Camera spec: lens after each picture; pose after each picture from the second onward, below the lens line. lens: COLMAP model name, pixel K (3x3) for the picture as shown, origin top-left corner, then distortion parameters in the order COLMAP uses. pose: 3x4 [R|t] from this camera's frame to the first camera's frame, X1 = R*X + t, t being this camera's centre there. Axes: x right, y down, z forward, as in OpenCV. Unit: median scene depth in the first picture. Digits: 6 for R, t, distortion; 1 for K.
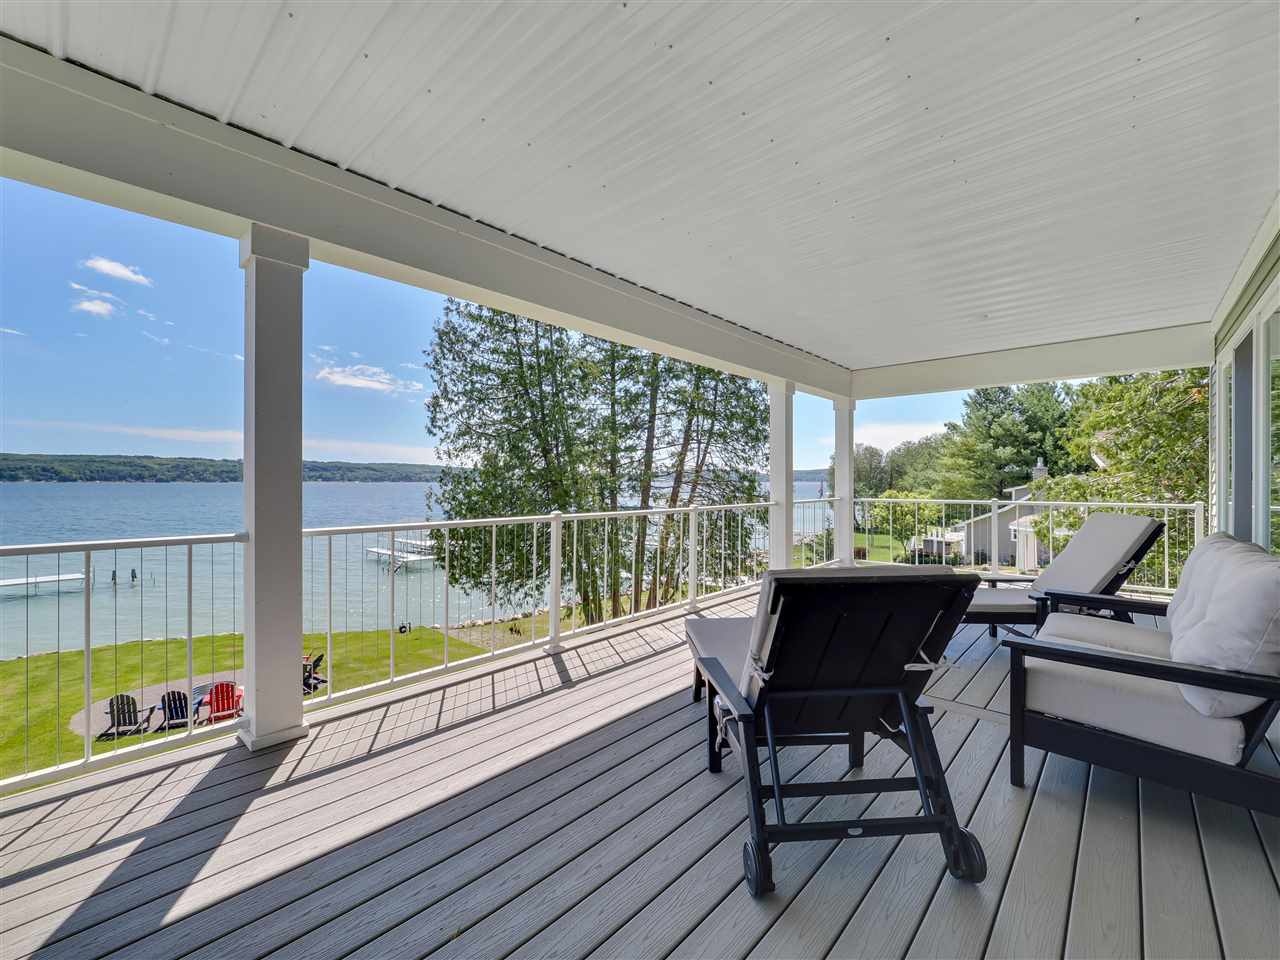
lens RADIAL K [[559.5, 0, 630.9], [0, 559.5, 484.9], [0, 0, 1]] dist [0.006499, -0.000955]
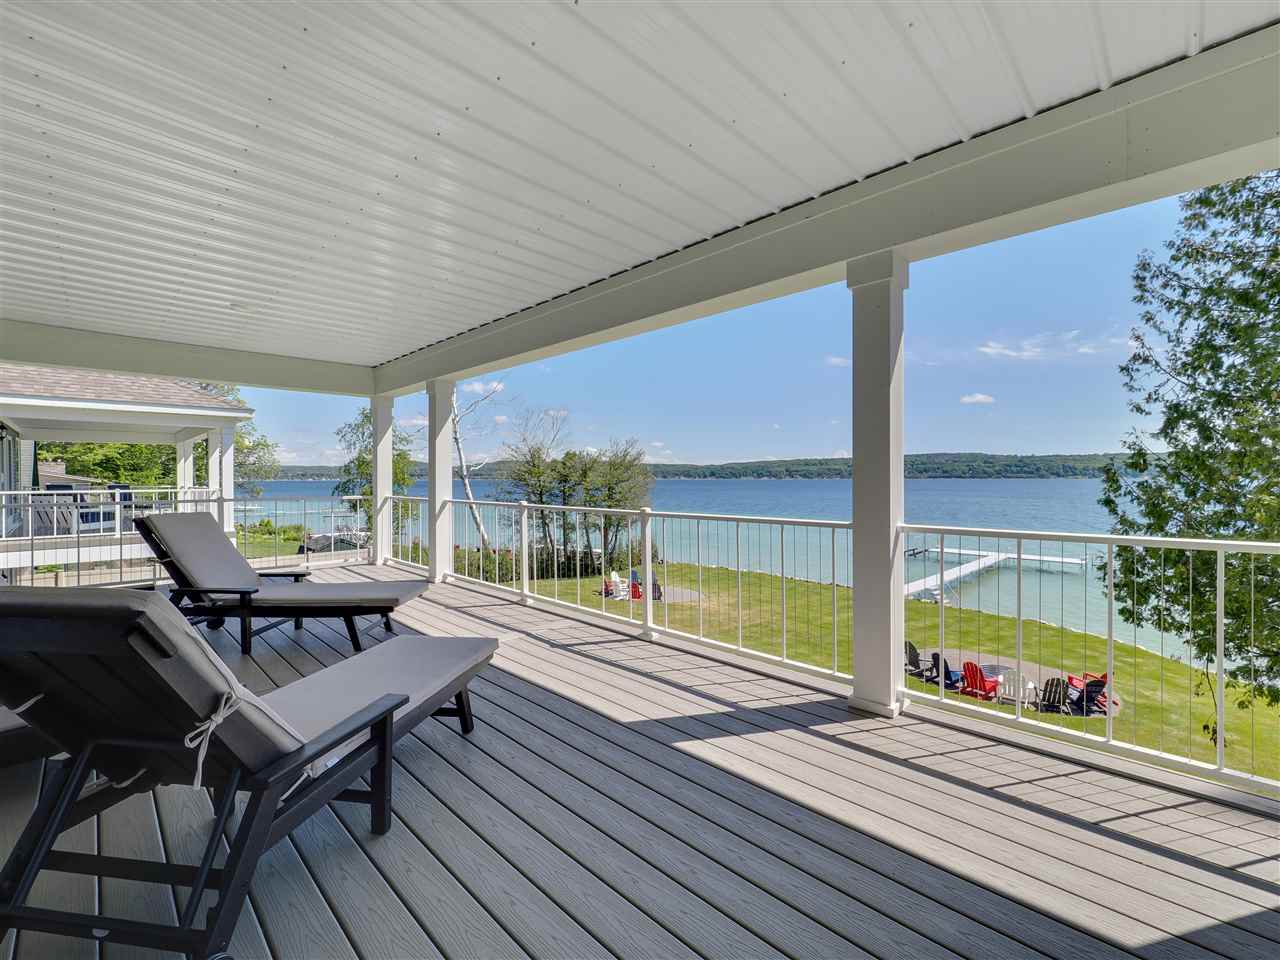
lens RADIAL K [[575.1, 0, 640.6], [0, 575.1, 460.4], [0, 0, 1]] dist [-0.002253, 0.002391]
pose [[-0.030533, -0.028471, -0.999128, 0.564384], [-0.004485, 0.999588, -0.028347, -0.005060], [0.999524, 0.003615, -0.030648, 0.599669]]
